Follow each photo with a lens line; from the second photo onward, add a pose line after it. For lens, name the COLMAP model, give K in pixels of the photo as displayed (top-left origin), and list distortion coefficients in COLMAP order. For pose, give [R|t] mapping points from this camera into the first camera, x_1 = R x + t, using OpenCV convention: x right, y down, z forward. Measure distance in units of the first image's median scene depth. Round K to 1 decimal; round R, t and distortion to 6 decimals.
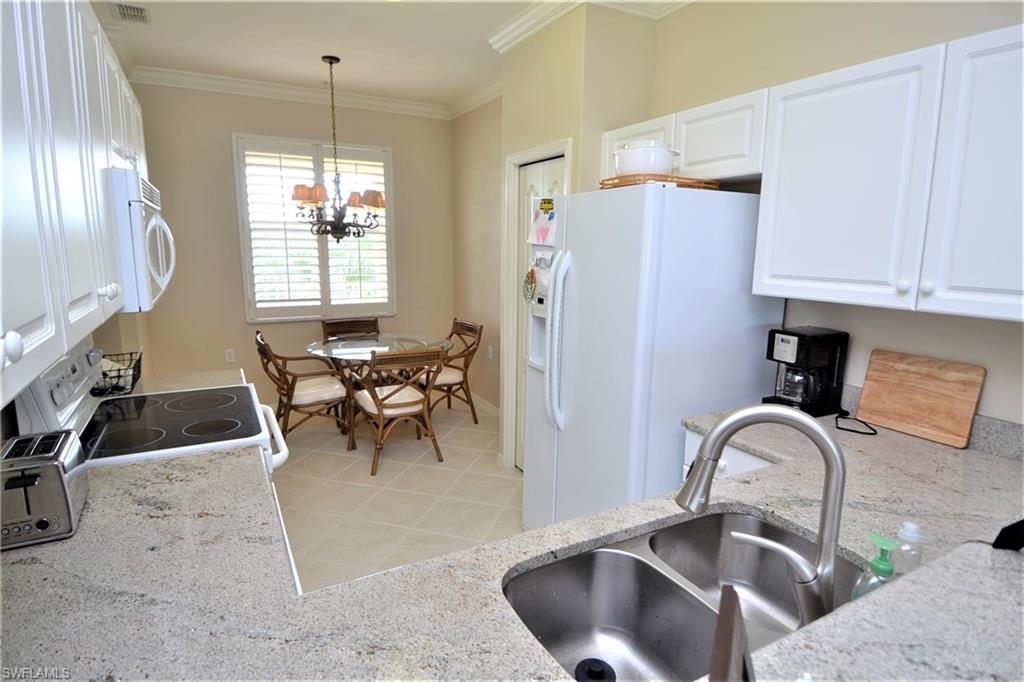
lens RADIAL K [[545.0, 0, 502.5], [0, 545.0, 338.3], [0, 0, 1]] dist [0.053737, -0.059003]
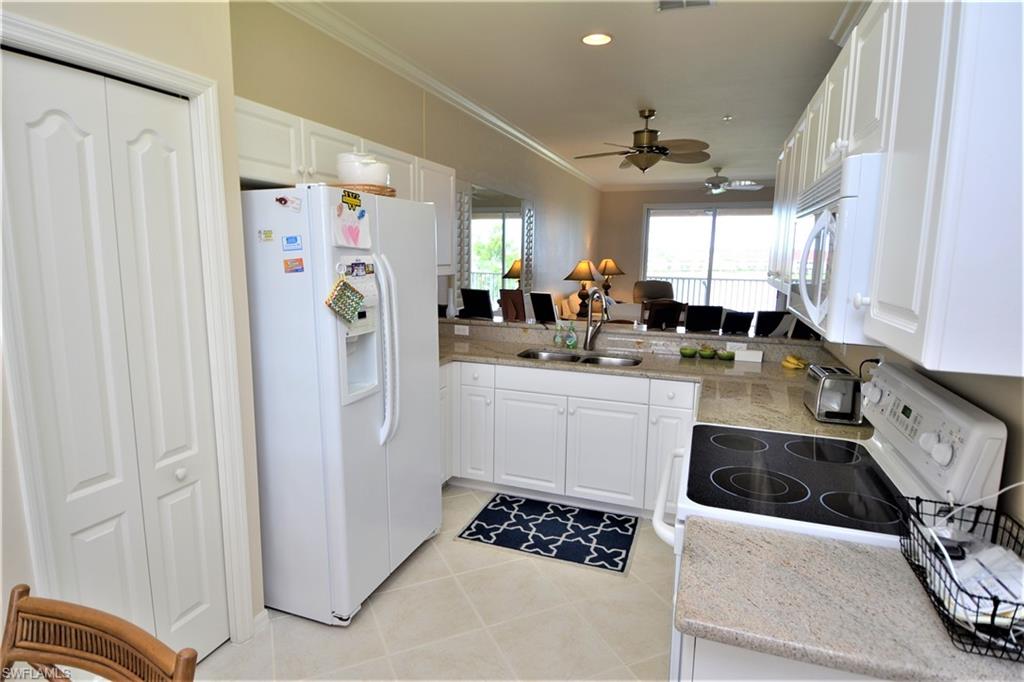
lens RADIAL K [[545.0, 0, 502.5], [0, 545.0, 338.3], [0, 0, 1]] dist [0.053737, -0.059003]
pose [[-0.657719, -0.135532, 0.740970, -0.465222], [0.110339, 0.955735, 0.272756, -0.159916], [-0.745138, 0.261155, -0.613650, 0.912327]]
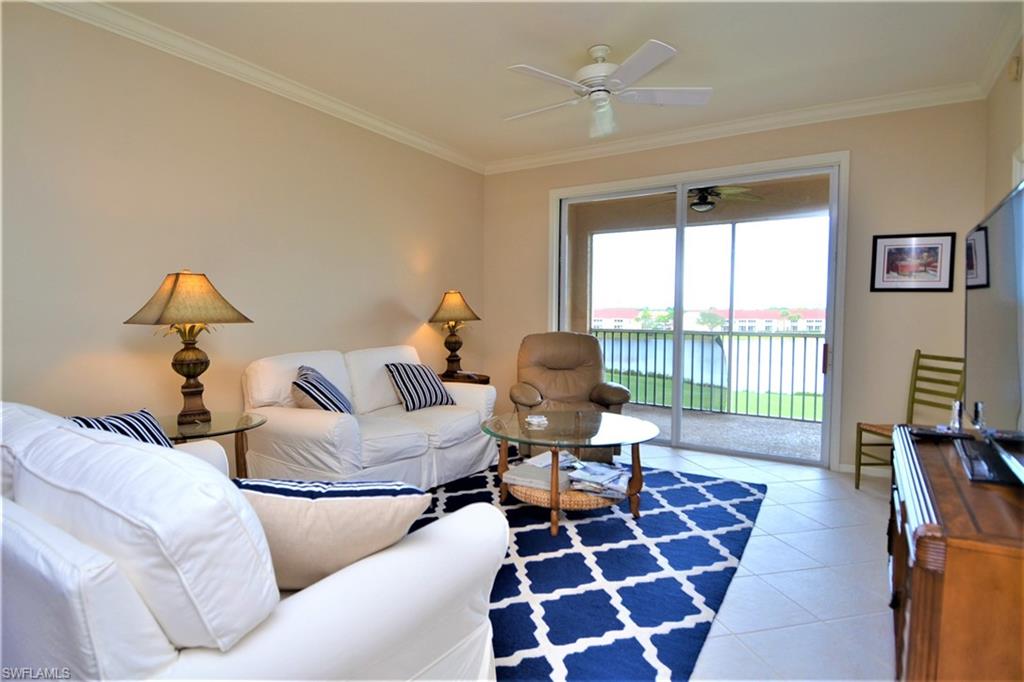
lens RADIAL K [[545.0, 0, 502.5], [0, 545.0, 338.3], [0, 0, 1]] dist [0.053737, -0.059003]
pose [[-0.493896, -0.049907, 0.868088, -0.035166], [0.139516, 0.980868, 0.135768, 0.183372], [-0.858255, 0.188168, -0.477484, -0.553358]]
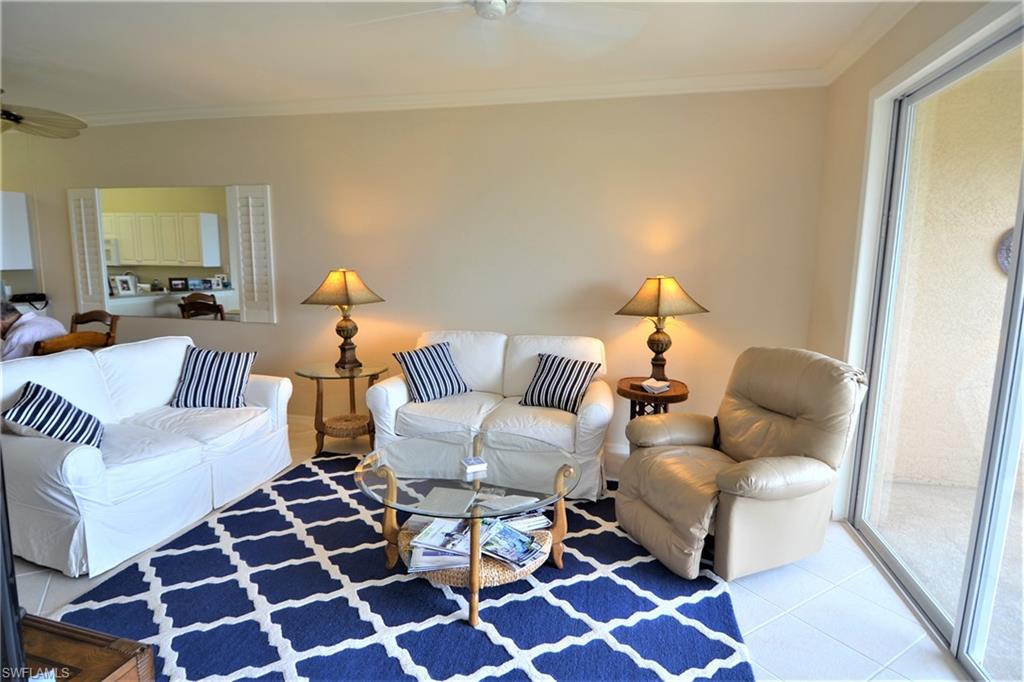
lens RADIAL K [[545.0, 0, 502.5], [0, 545.0, 338.3], [0, 0, 1]] dist [0.053737, -0.059003]
pose [[0.672027, -0.112442, 0.731940, 0.202506], [0.123110, 0.991615, 0.039301, 0.269917], [-0.730221, 0.063697, 0.680235, -1.533661]]
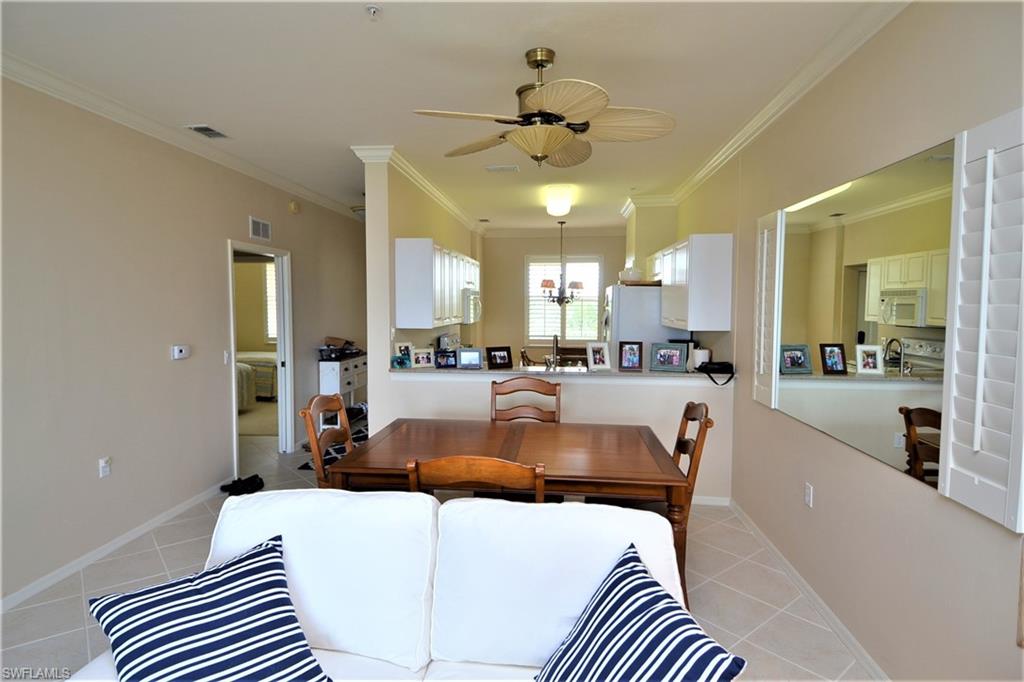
lens RADIAL K [[545.0, 0, 502.5], [0, 545.0, 338.3], [0, 0, 1]] dist [0.053737, -0.059003]
pose [[0.828543, 0.025821, -0.559330, 0.697243], [-0.089889, 0.992113, -0.087355, 0.148352], [0.552663, 0.122655, 0.824329, -0.821541]]
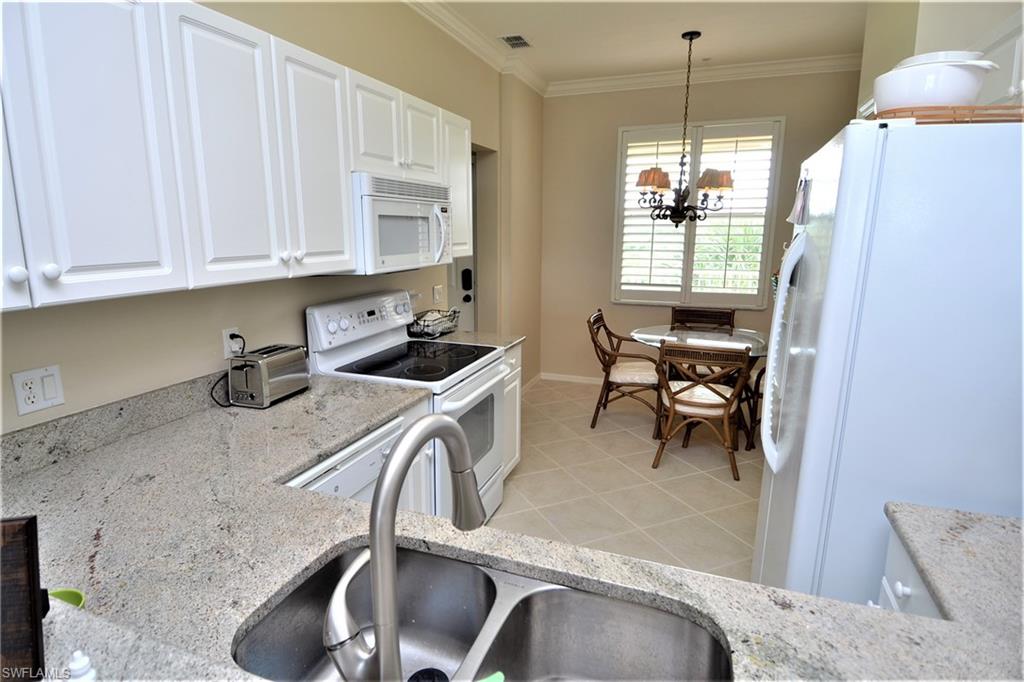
lens RADIAL K [[545.0, 0, 502.5], [0, 545.0, 338.3], [0, 0, 1]] dist [0.053737, -0.059003]
pose [[0.655797, 0.141050, -0.741644, 0.258493], [-0.126151, 0.989053, 0.076556, -0.016044], [0.744323, 0.043354, 0.666411, 0.137271]]
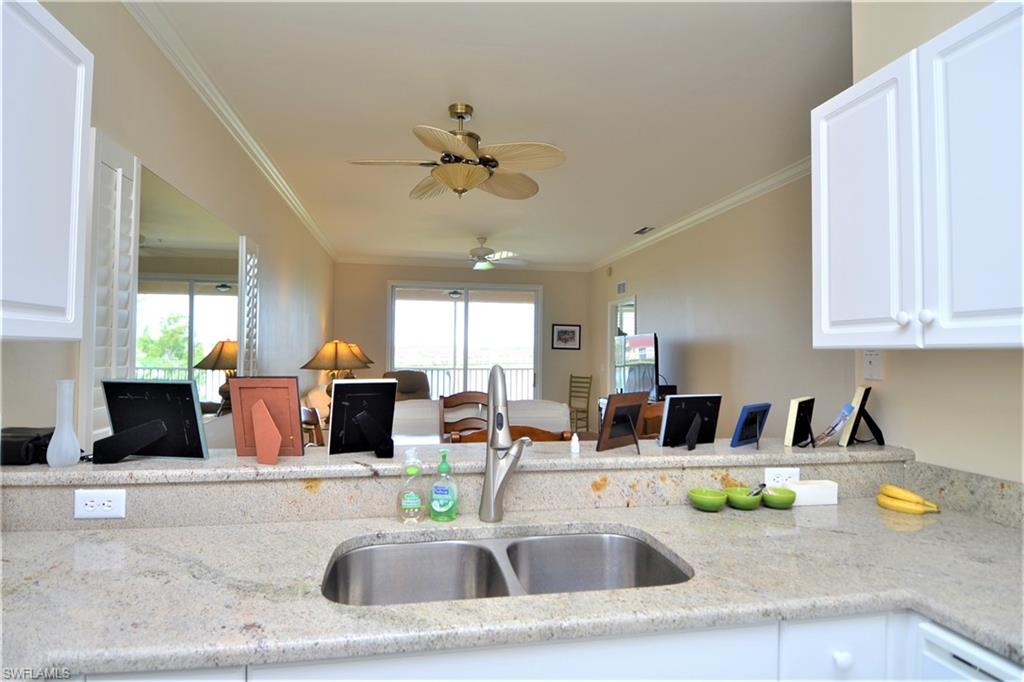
lens RADIAL K [[545.0, 0, 502.5], [0, 545.0, 338.3], [0, 0, 1]] dist [0.053737, -0.059003]
pose [[-0.949010, -0.009087, 0.315116, 0.006752], [0.037394, 0.989282, 0.141147, -0.043082], [-0.313021, 0.145734, -0.938498, 0.560677]]
